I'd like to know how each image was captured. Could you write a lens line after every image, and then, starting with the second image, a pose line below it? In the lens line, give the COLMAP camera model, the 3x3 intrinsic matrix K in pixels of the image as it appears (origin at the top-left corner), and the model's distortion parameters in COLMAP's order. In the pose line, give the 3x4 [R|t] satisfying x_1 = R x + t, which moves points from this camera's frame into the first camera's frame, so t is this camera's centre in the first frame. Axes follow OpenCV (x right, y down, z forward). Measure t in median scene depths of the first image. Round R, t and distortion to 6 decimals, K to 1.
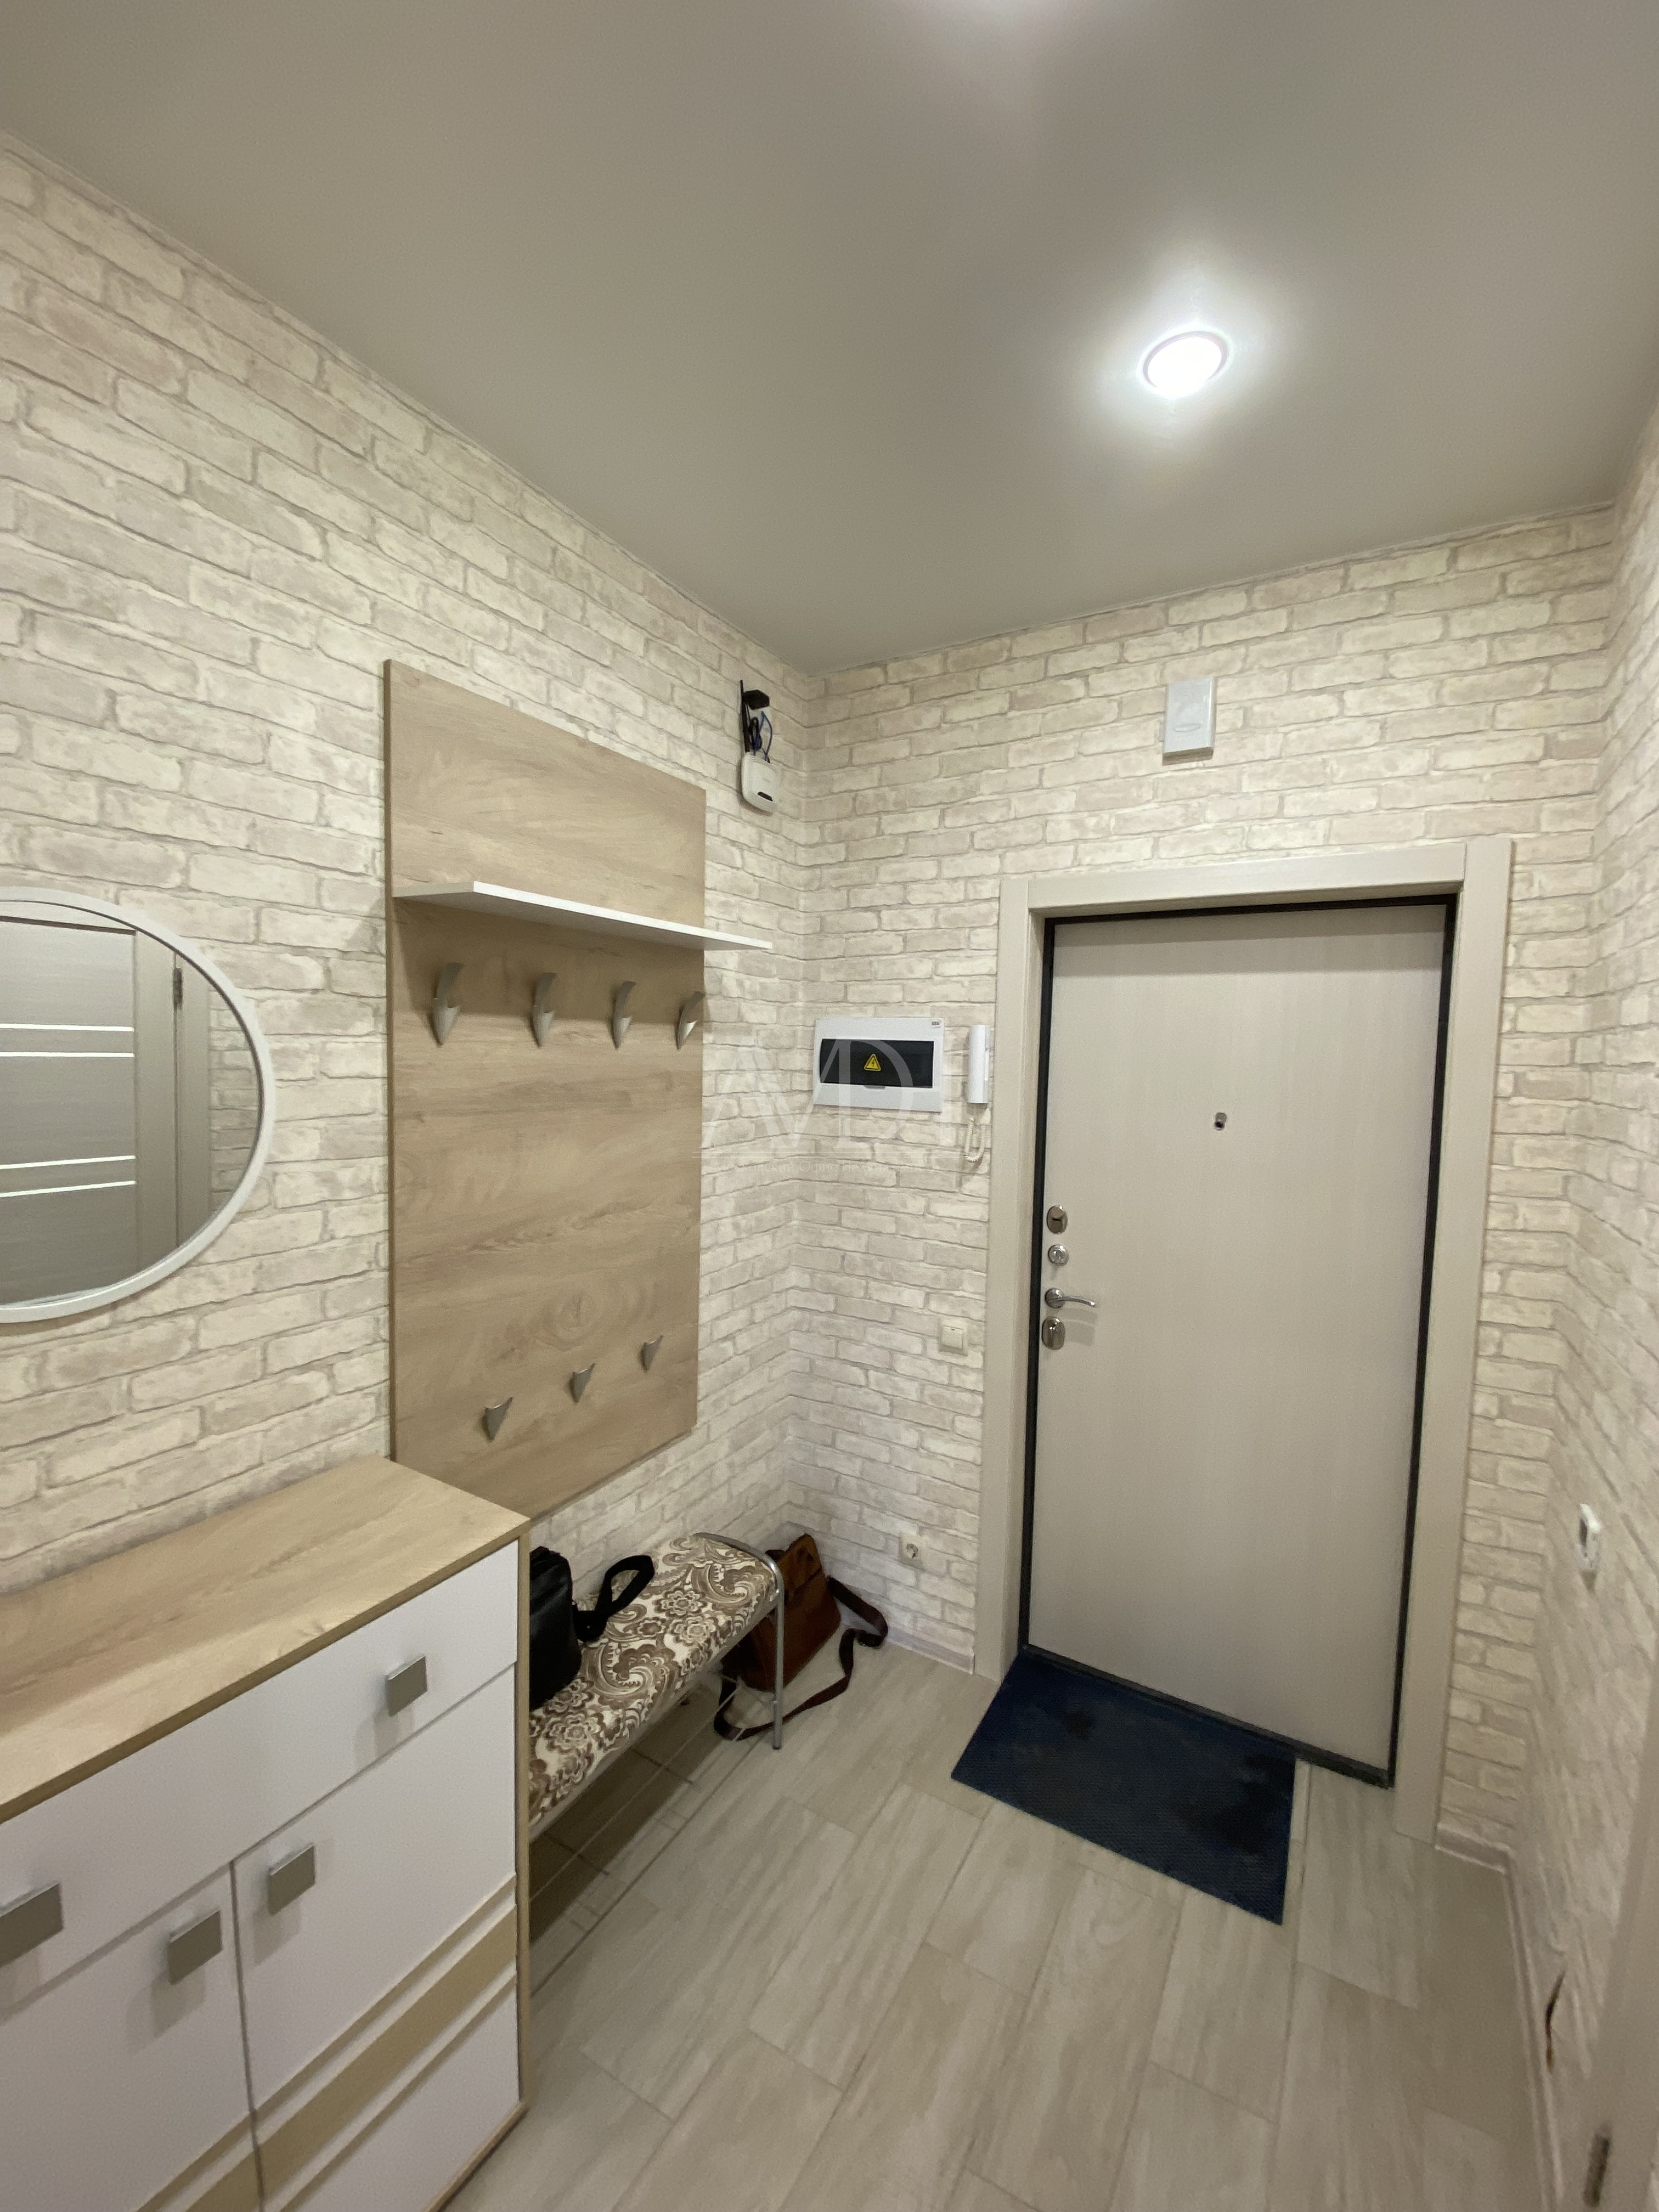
lens RADIAL K [[869.5, 0, 827.7], [0, 869.5, 1100.6], [0, 0, 1]] dist [-0.009723, -0.005978]
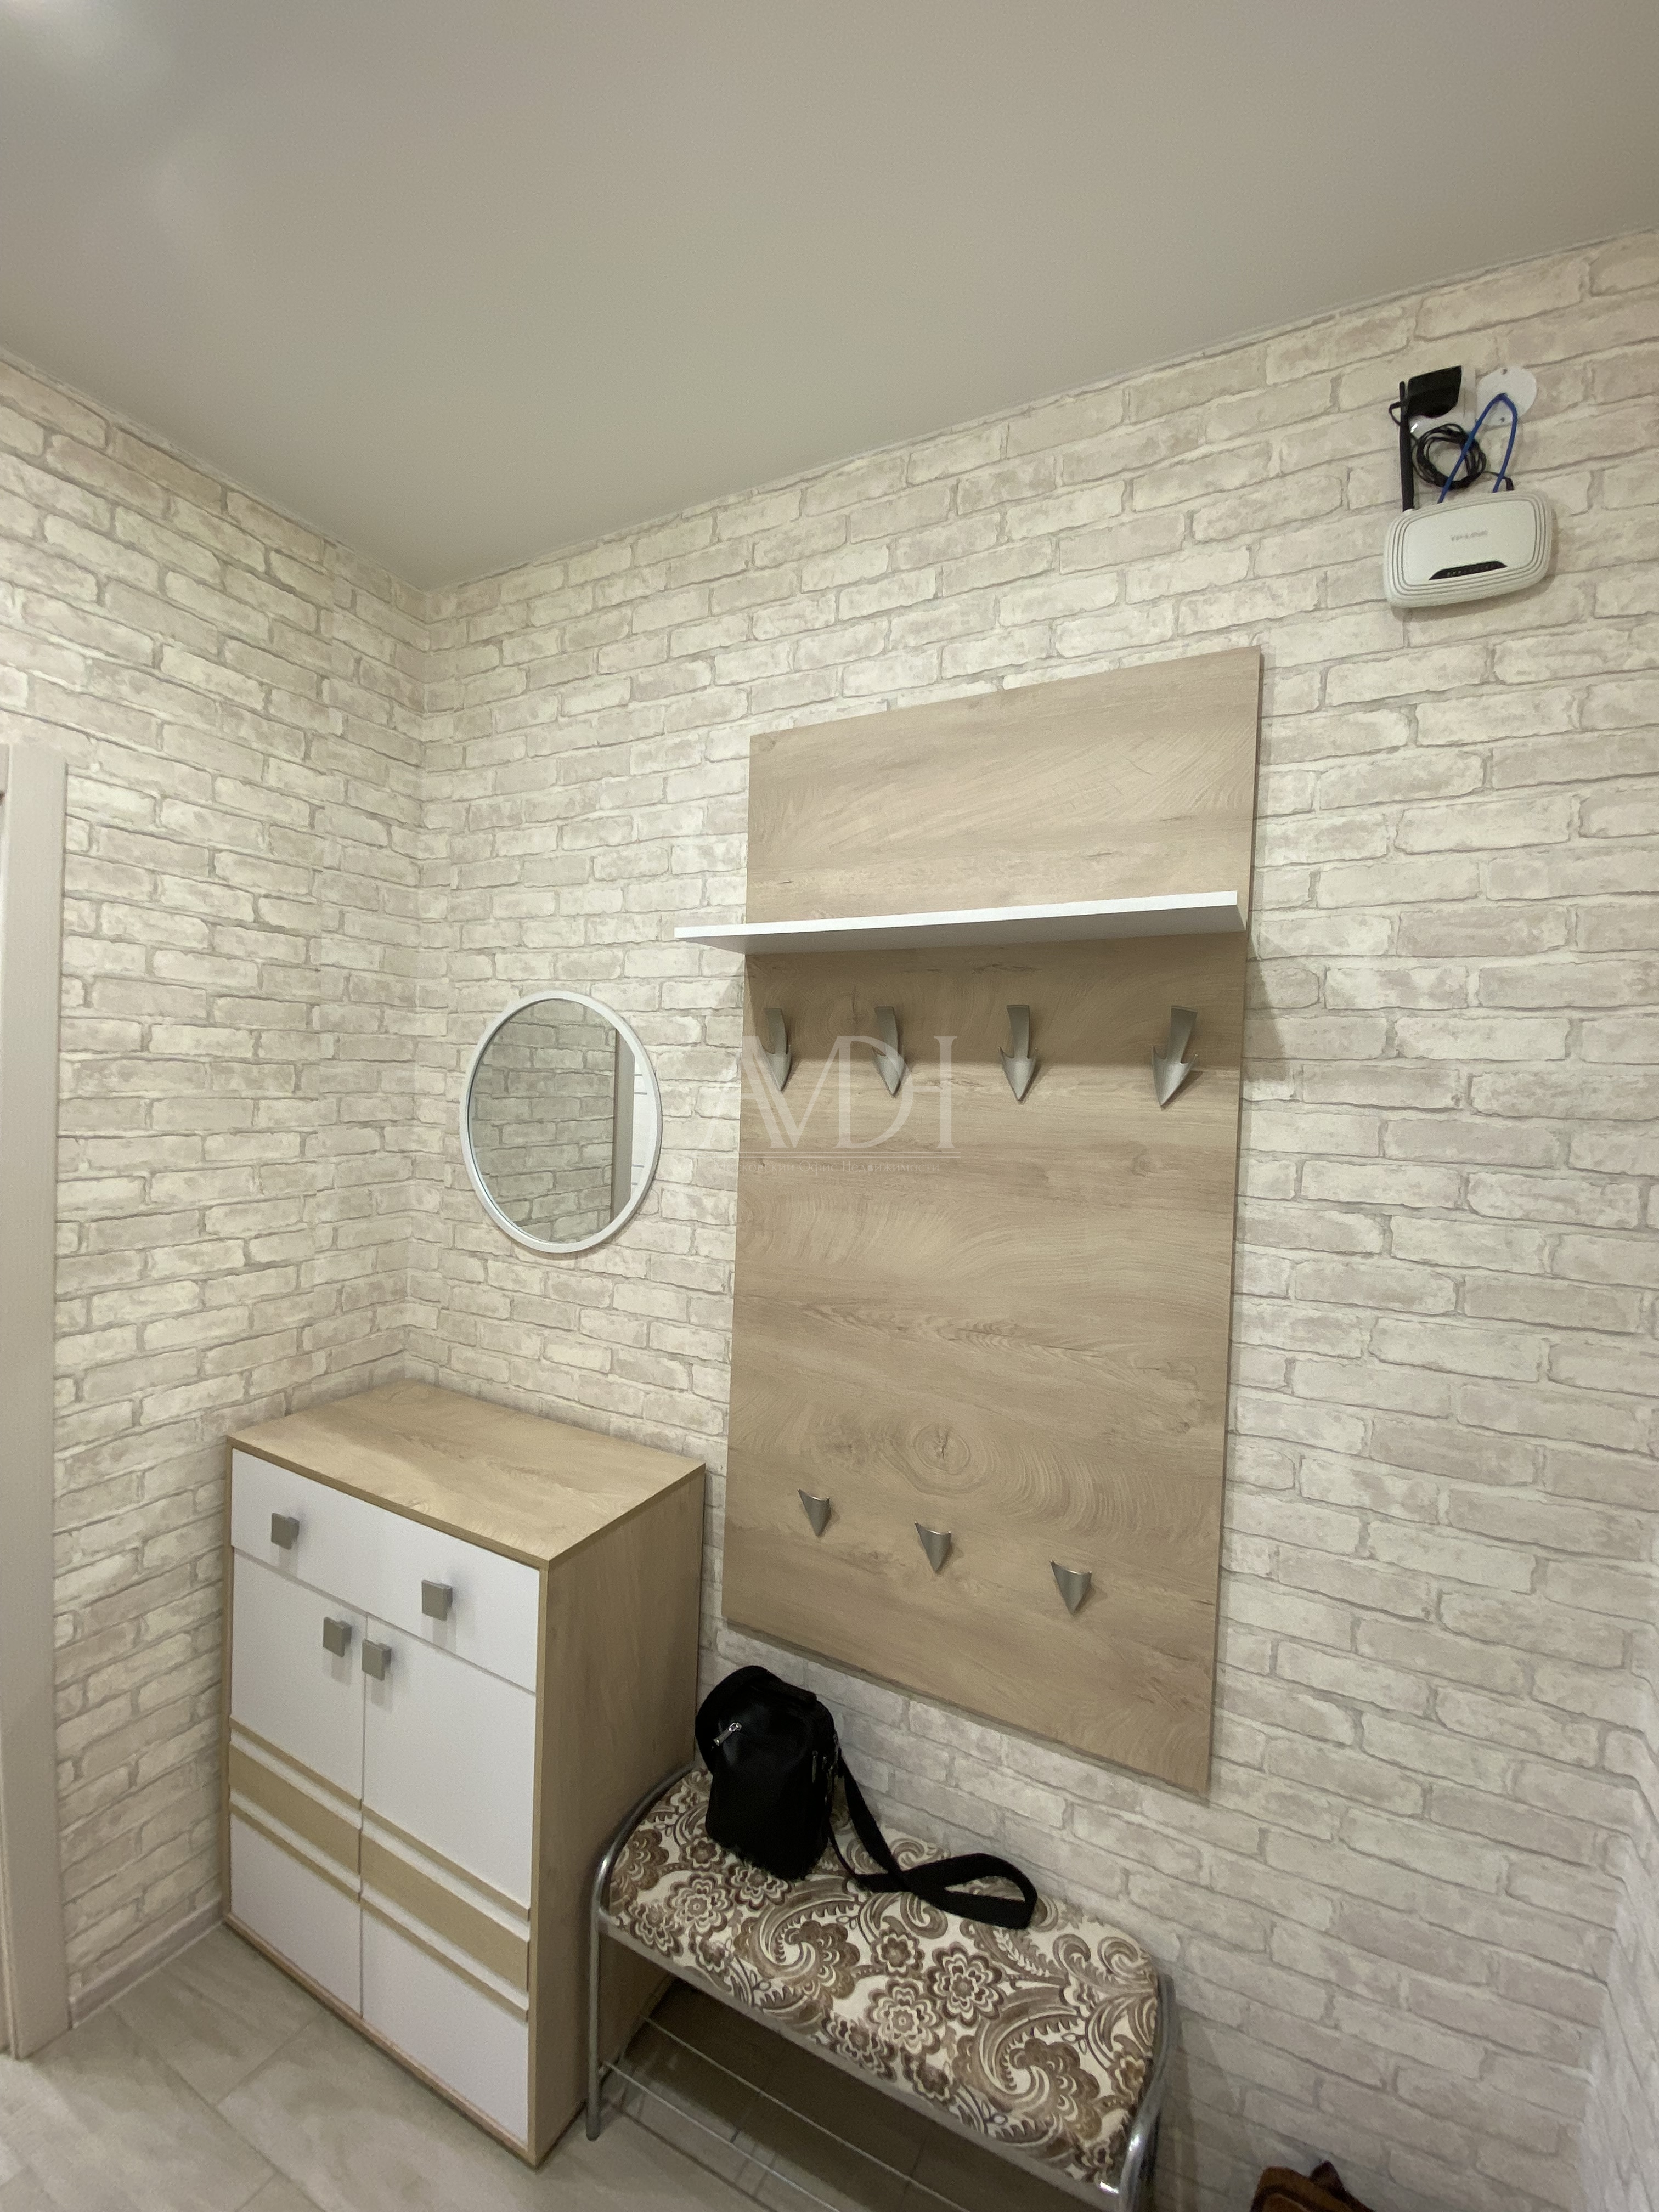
lens RADIAL K [[869.5, 0, 813.4], [0, 869.5, 1074.3], [0, 0, 1]] dist [-0.009723, -0.005978]
pose [[0.048021, -0.009231, -0.998804, 0.474056], [-0.084038, 0.996374, -0.013249, -0.063419], [0.995305, 0.084574, 0.047071, 0.855303]]
